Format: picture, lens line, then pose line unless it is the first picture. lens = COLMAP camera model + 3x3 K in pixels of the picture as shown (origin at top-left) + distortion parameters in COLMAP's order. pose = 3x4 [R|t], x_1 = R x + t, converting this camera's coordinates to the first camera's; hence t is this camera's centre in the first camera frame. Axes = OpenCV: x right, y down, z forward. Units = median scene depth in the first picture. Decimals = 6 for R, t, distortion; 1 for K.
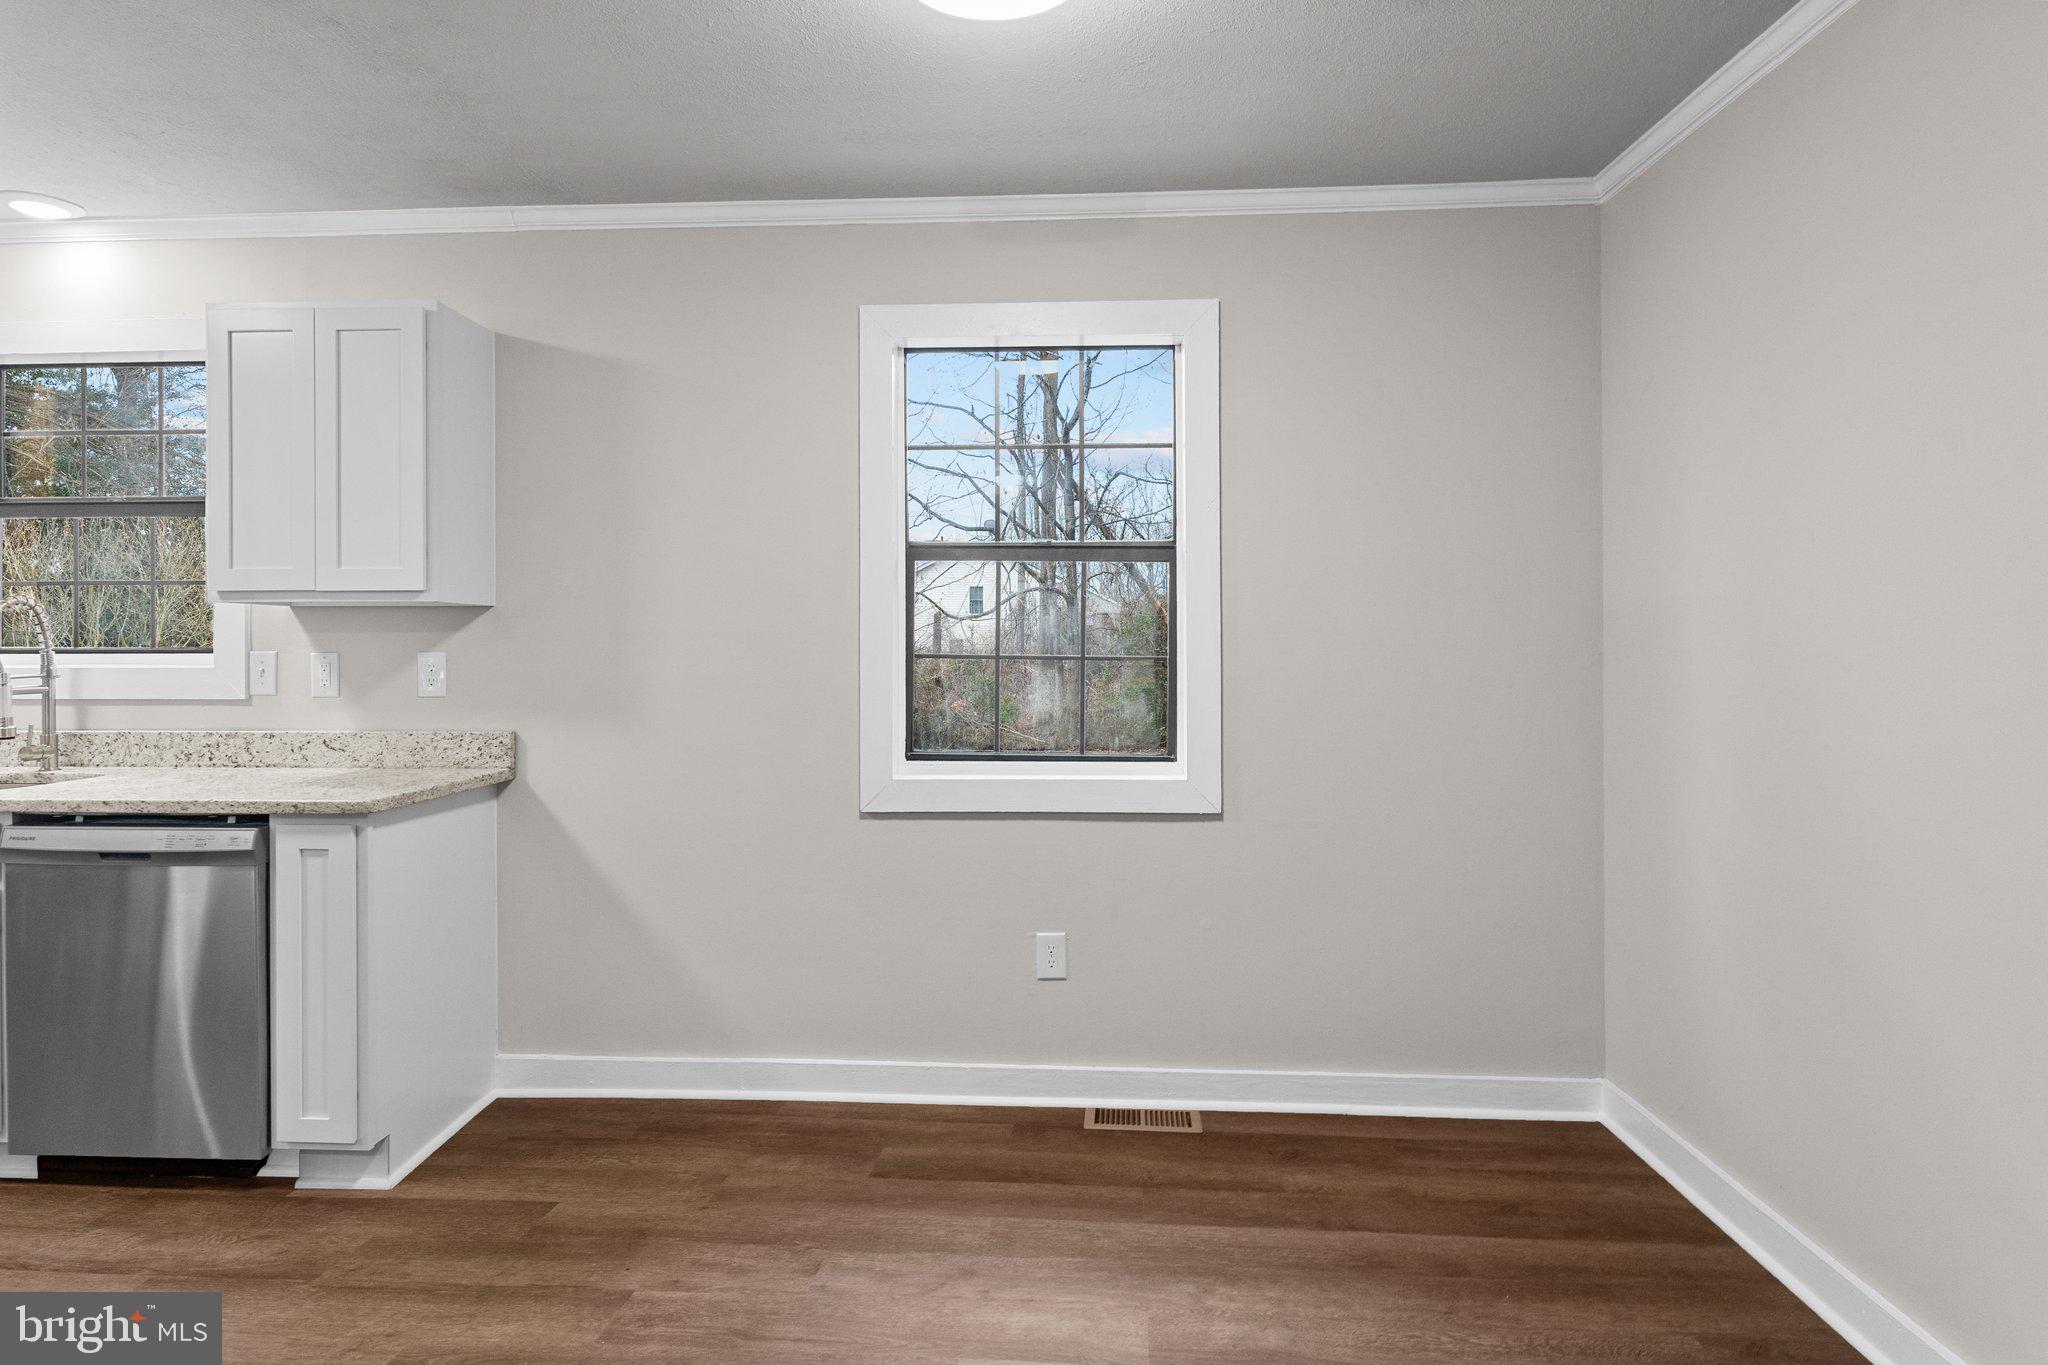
lens RADIAL K [[1139.7, 0, 1014.1], [0, 1139.7, 644.2], [0, 0, 1]] dist [0.001093, -0.000055]
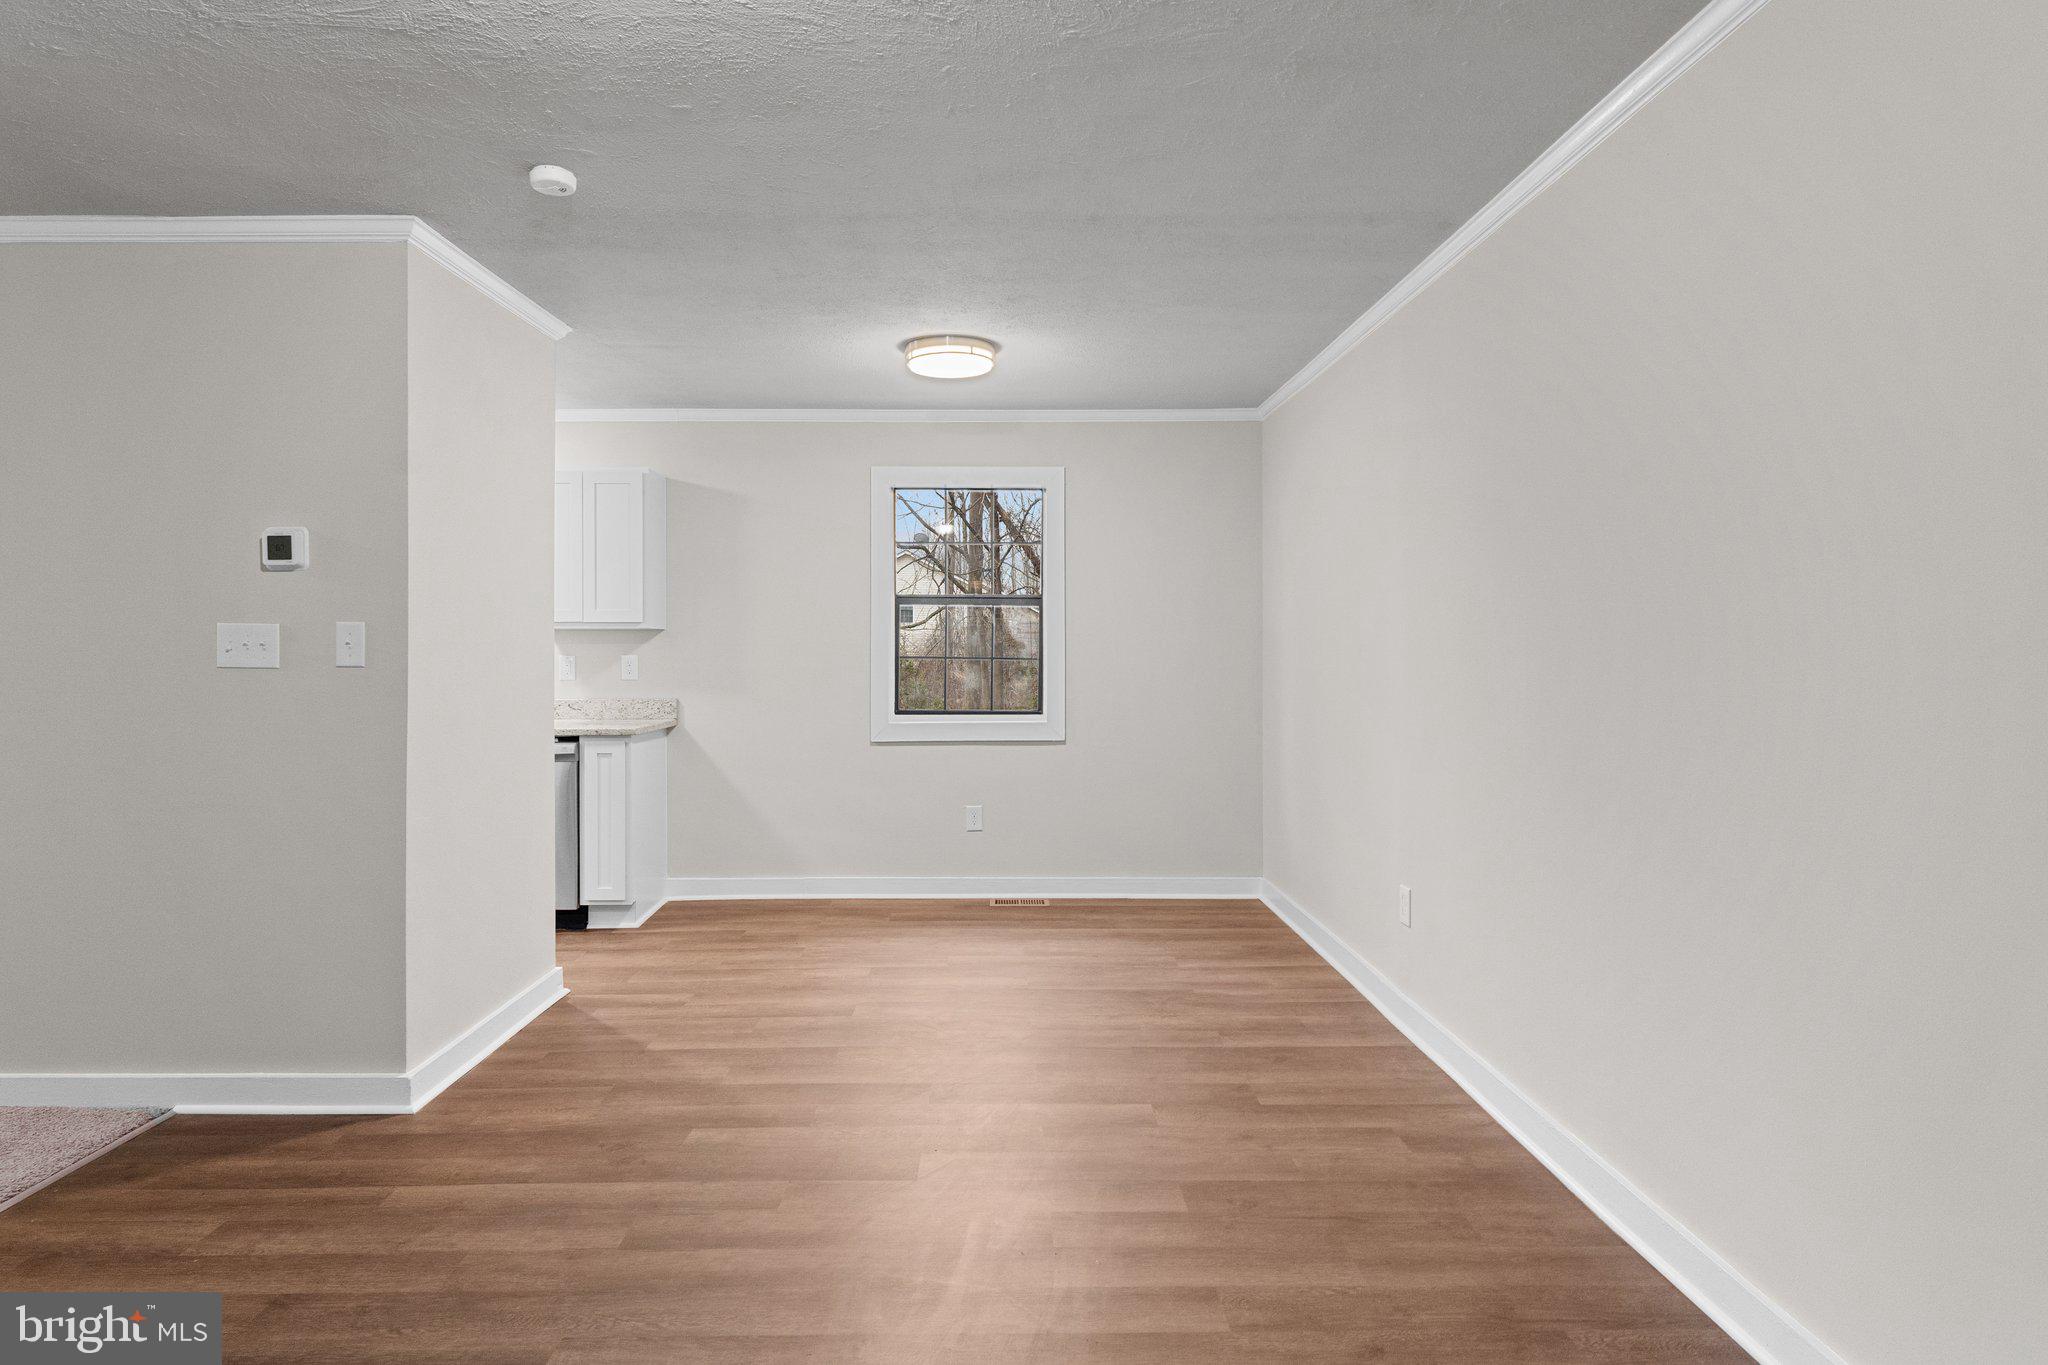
lens RADIAL K [[1139.7, 0, 1014.1], [0, 1139.7, 644.2], [0, 0, 1]] dist [0.001093, -0.000055]
pose [[0.997984, 0.001282, 0.063455, -0.021464], [-0.000711, 0.999959, -0.009017, 0.005942], [-0.063464, 0.008954, 0.997944, -0.870811]]
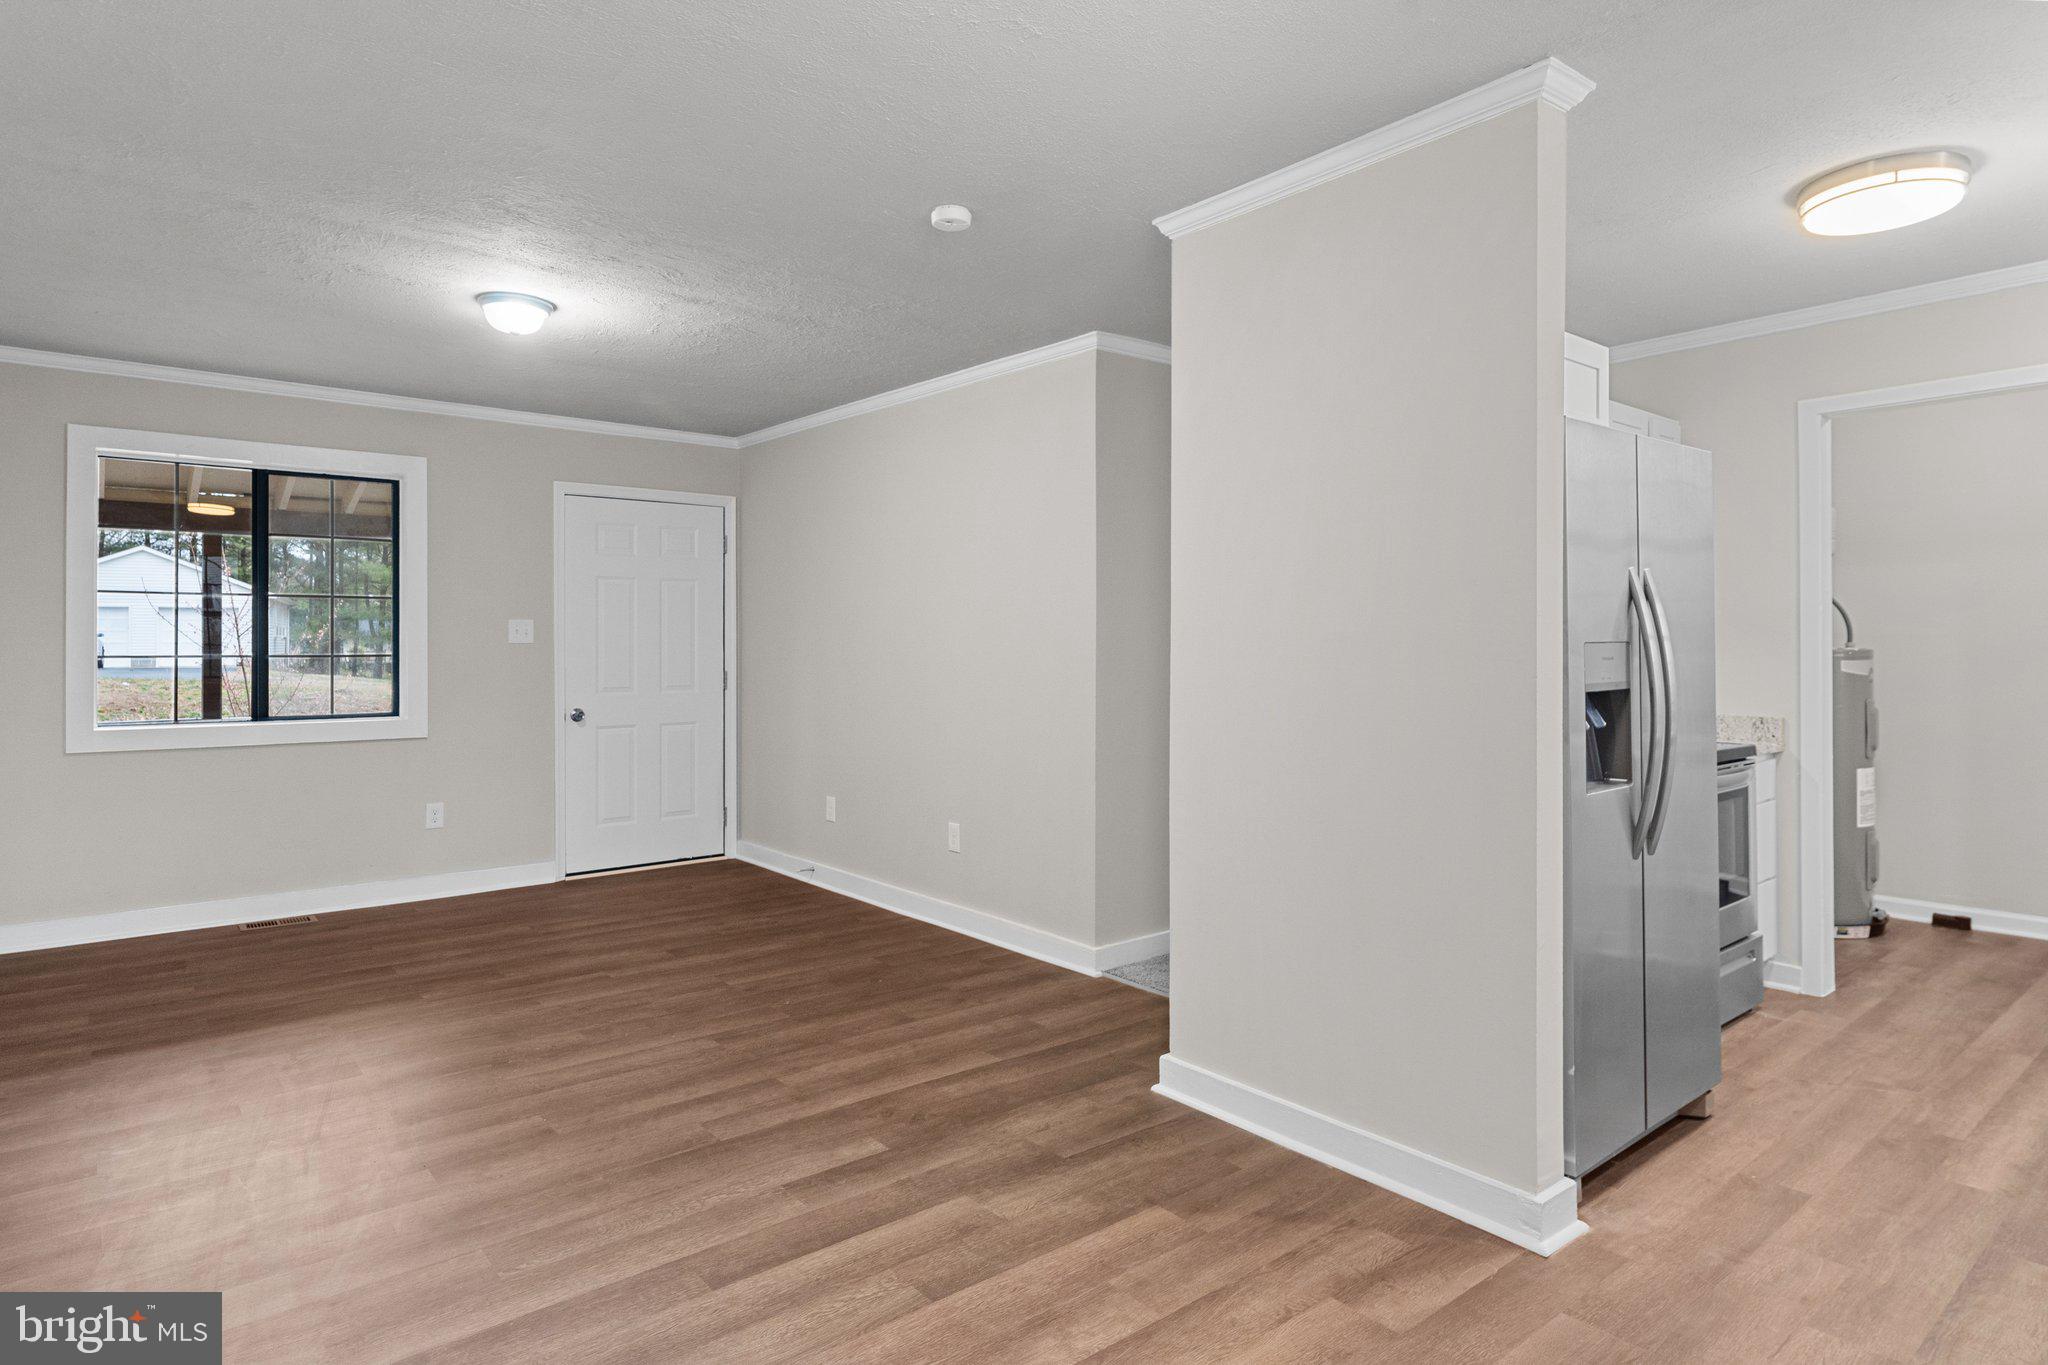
lens RADIAL K [[1115.5, 0, 1001.1], [0, 1115.5, 665.3], [0, 0, 1]] dist [-0.003159, -0.001281]
pose [[-0.739339, 0.015784, -0.673148, 0.306722], [-0.002057, 0.999668, 0.025699, -0.005235], [0.673330, 0.020385, -0.739061, 0.861183]]
